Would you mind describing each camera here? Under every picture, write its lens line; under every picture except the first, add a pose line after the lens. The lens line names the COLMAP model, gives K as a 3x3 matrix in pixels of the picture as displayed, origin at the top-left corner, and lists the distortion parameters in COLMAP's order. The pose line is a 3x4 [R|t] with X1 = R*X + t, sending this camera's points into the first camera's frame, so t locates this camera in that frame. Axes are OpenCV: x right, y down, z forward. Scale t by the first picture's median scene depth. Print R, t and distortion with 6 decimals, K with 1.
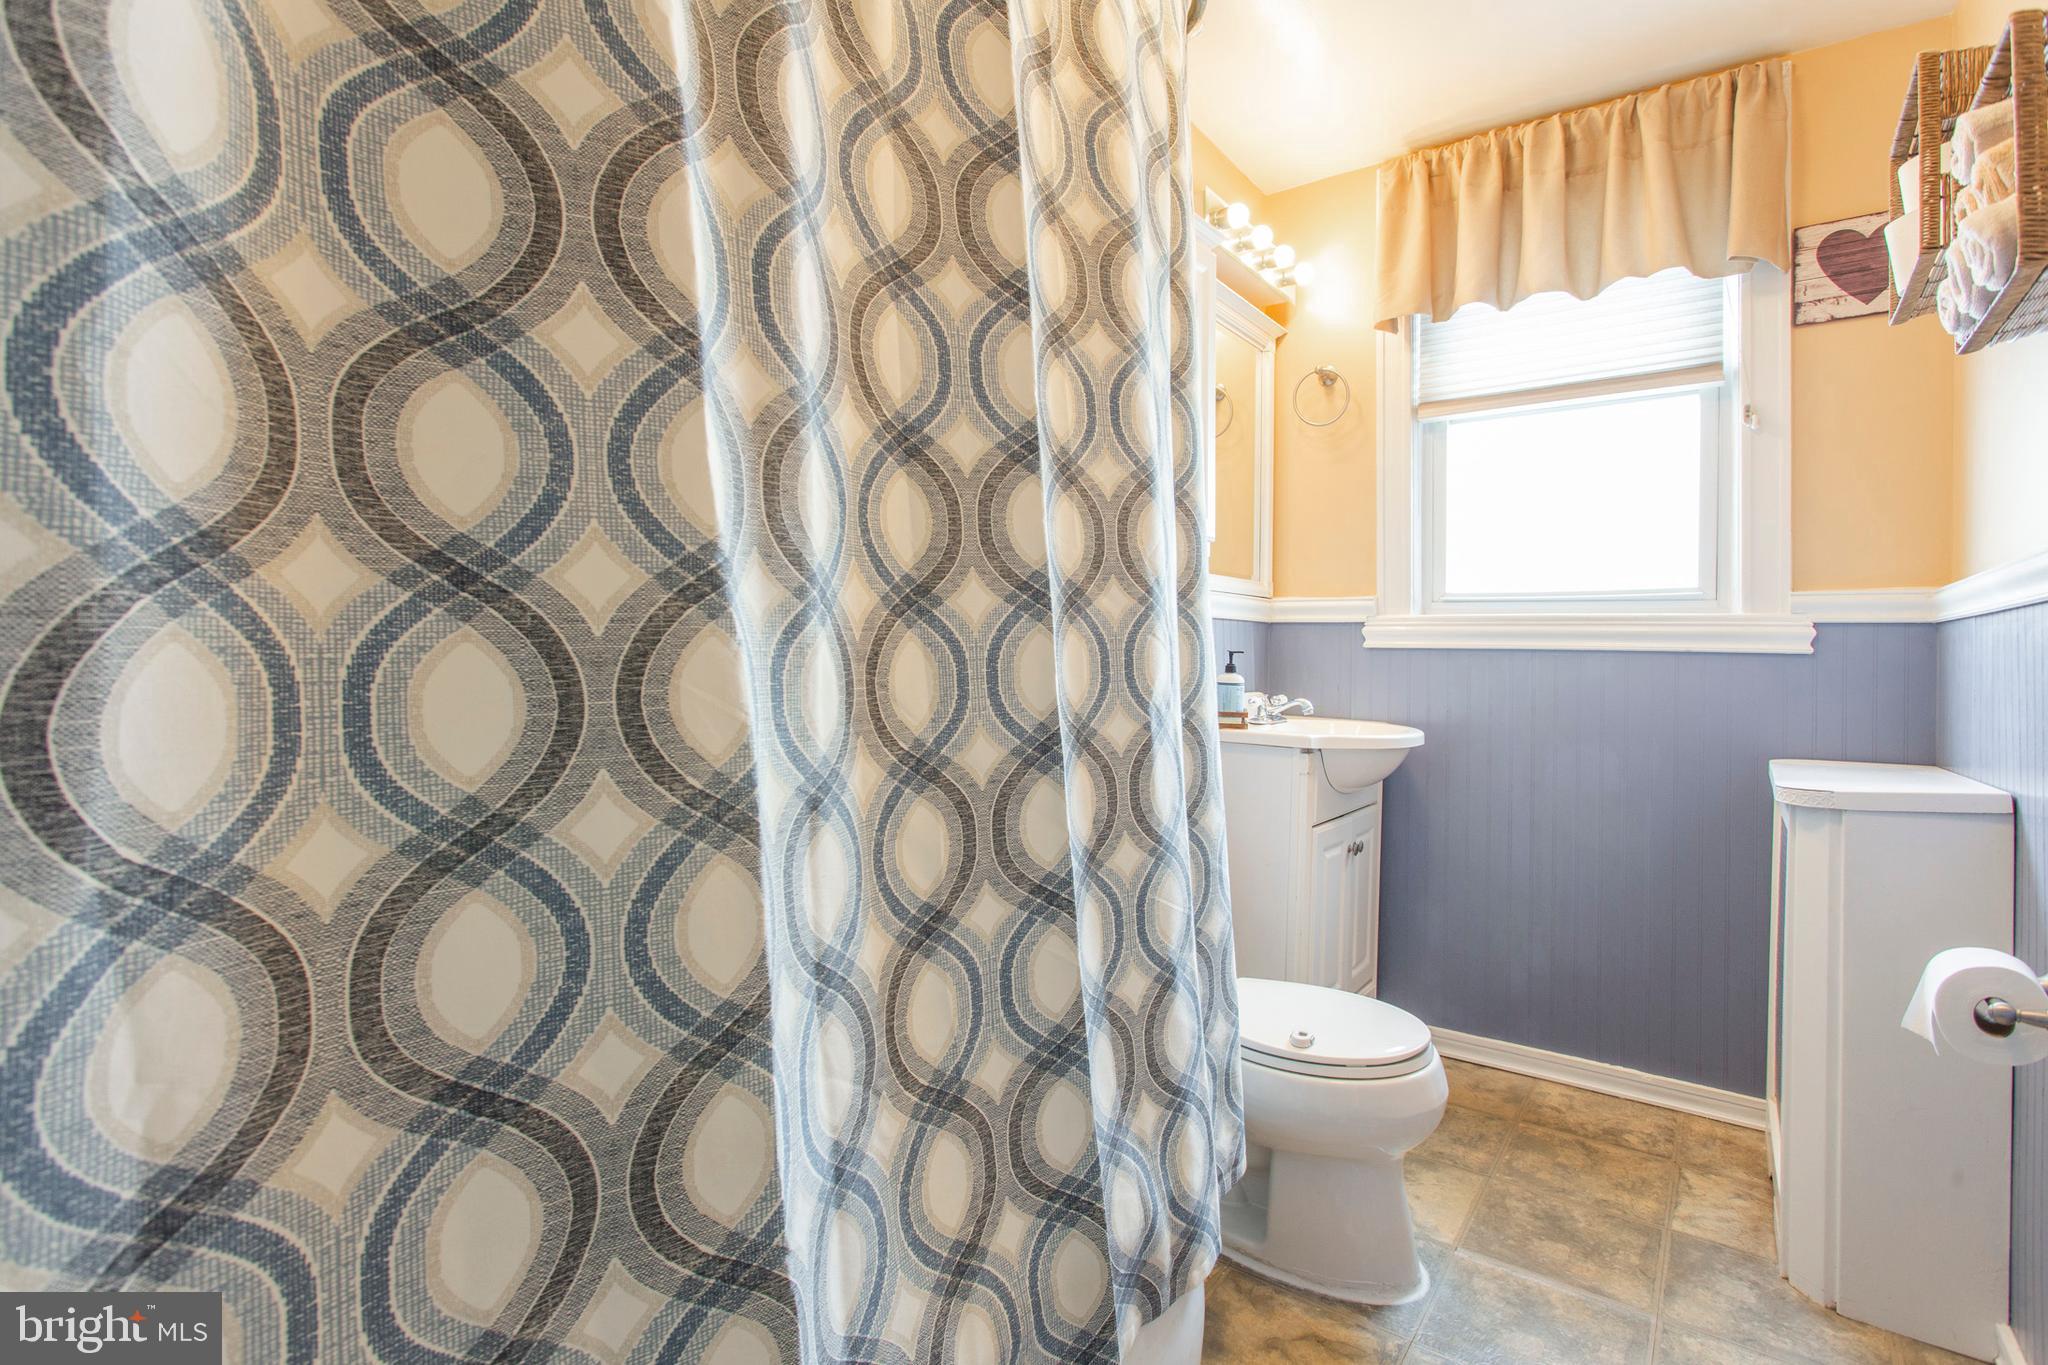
lens RADIAL K [[985.9, 0, 1033.6], [0, 985.9, 657.9], [0, 0, 1]] dist [-0.007500, 0.004657]
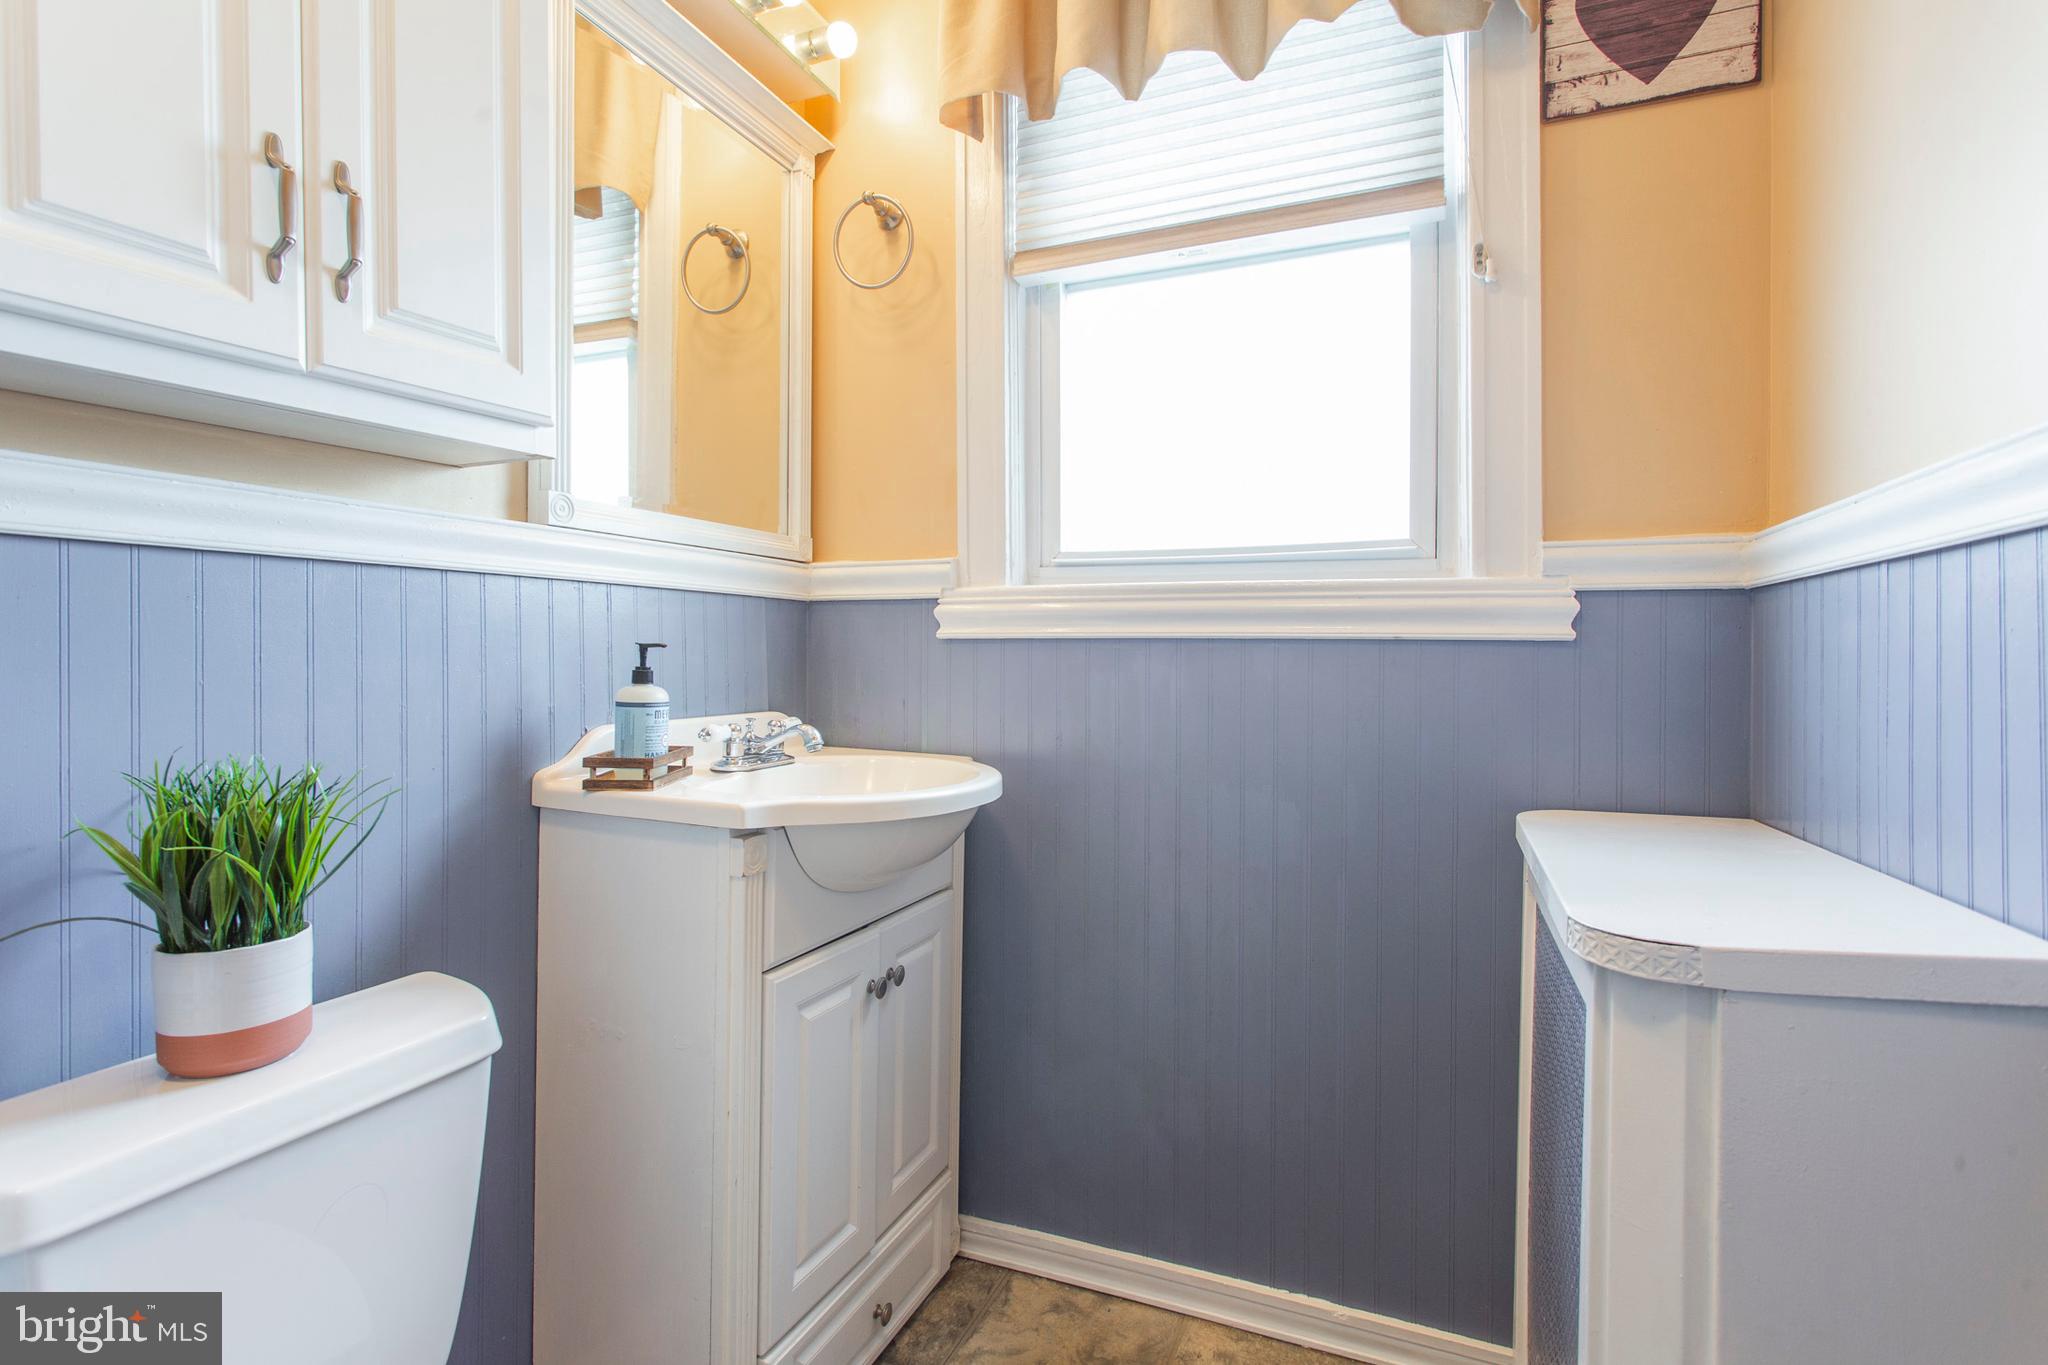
lens RADIAL K [[985.9, 0, 1016.9], [0, 985.9, 673.1], [0, 0, 1]] dist [-0.007500, 0.004657]
pose [[0.975499, -0.012466, 0.219650, 0.285362], [0.009619, 0.999855, 0.014023, 0.004038], [-0.219794, -0.011566, 0.975478, 0.431412]]
